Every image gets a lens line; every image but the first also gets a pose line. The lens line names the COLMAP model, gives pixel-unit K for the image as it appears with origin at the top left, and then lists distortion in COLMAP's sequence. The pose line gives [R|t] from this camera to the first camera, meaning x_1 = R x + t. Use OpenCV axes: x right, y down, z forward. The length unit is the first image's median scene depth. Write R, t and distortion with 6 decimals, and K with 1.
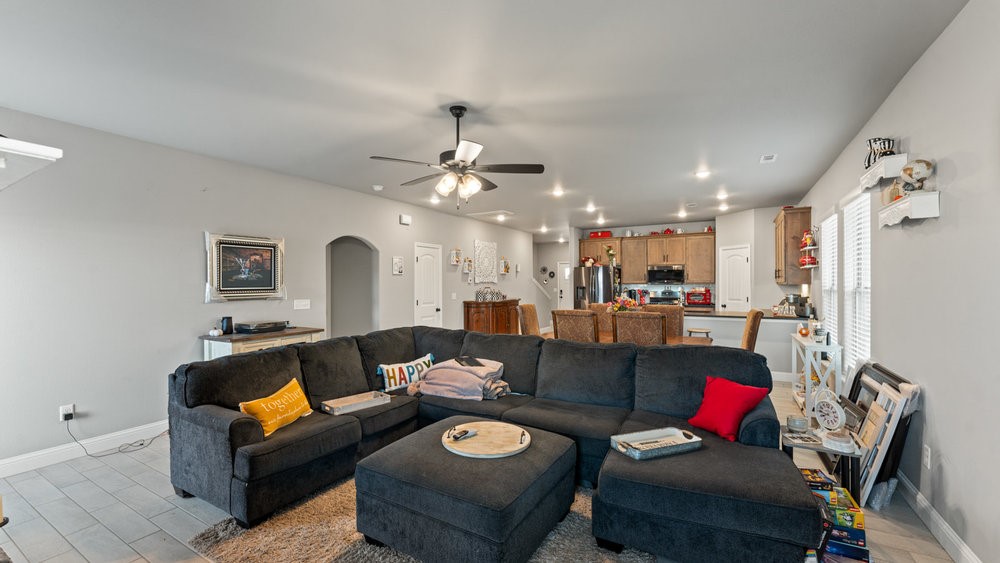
lens RADIAL K [[408.1, 0, 495.0], [0, 408.1, 283.8], [0, 0, 1]] dist [0.000335, -0.000012]
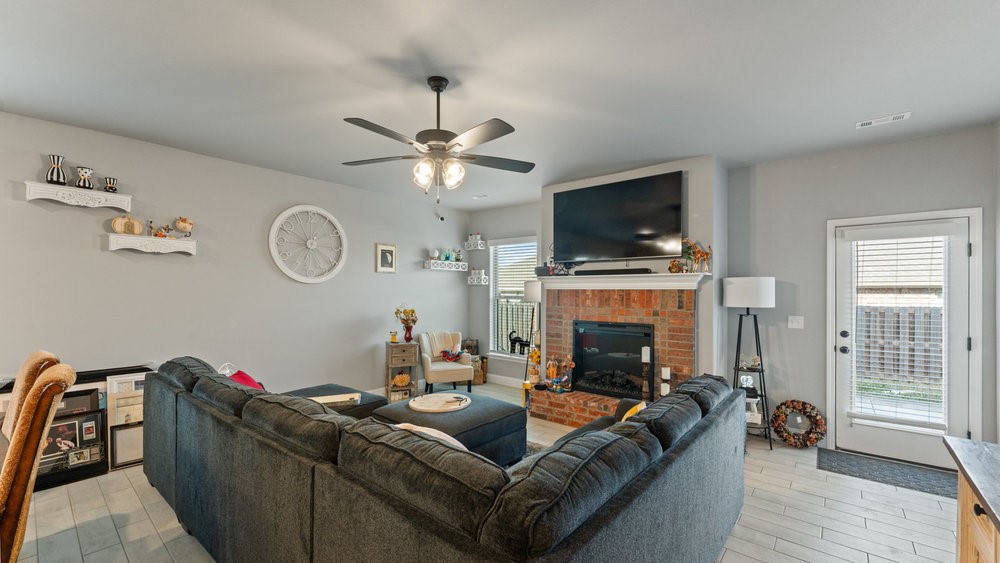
lens RADIAL K [[406.3, 0, 499.7], [0, 406.3, 291.6], [0, 0, 1]] dist [-0.001434, -0.000135]
pose [[-0.985167, 0.002614, 0.171577, -0.121531], [0.002320, 0.999995, -0.001917, -0.001556], [-0.171581, -0.001491, -0.985169, 0.617823]]
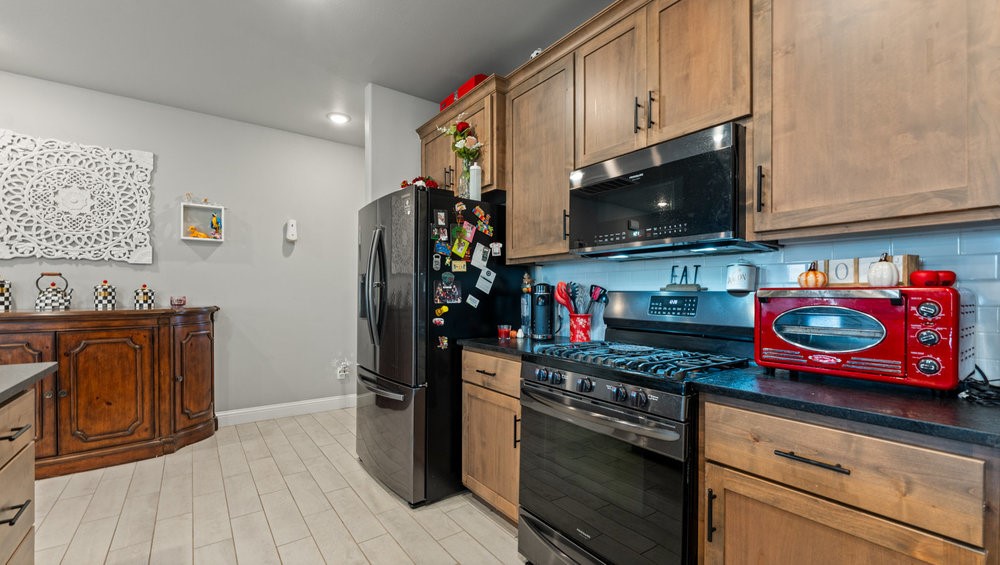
lens RADIAL K [[418.6, 0, 501.8], [0, 418.6, 298.8], [0, 0, 1]] dist [0.000020, 0.000006]
pose [[0.920667, 0.012029, -0.390165, 0.435355], [-0.007564, 0.999887, 0.012978, 0.021284], [0.390277, -0.008998, 0.920654, 0.803731]]
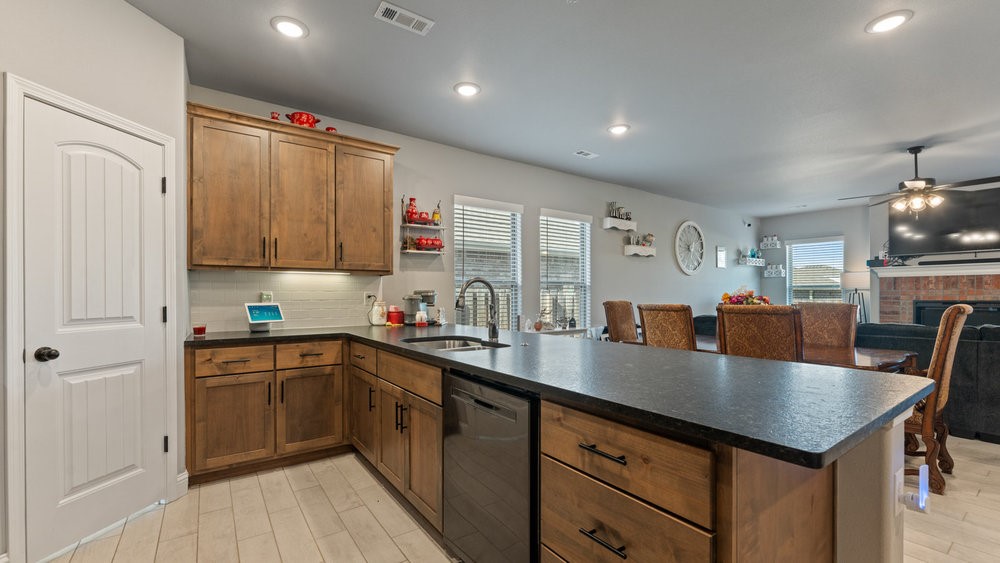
lens RADIAL K [[415.2, 0, 496.3], [0, 415.2, 295.6], [0, 0, 1]] dist [-0.010850, -0.000003]
pose [[-0.910673, 0.007740, 0.413056, 0.220247], [0.007830, 0.999968, -0.001475, 0.021943], [-0.413055, 0.001891, -0.910704, 0.988014]]
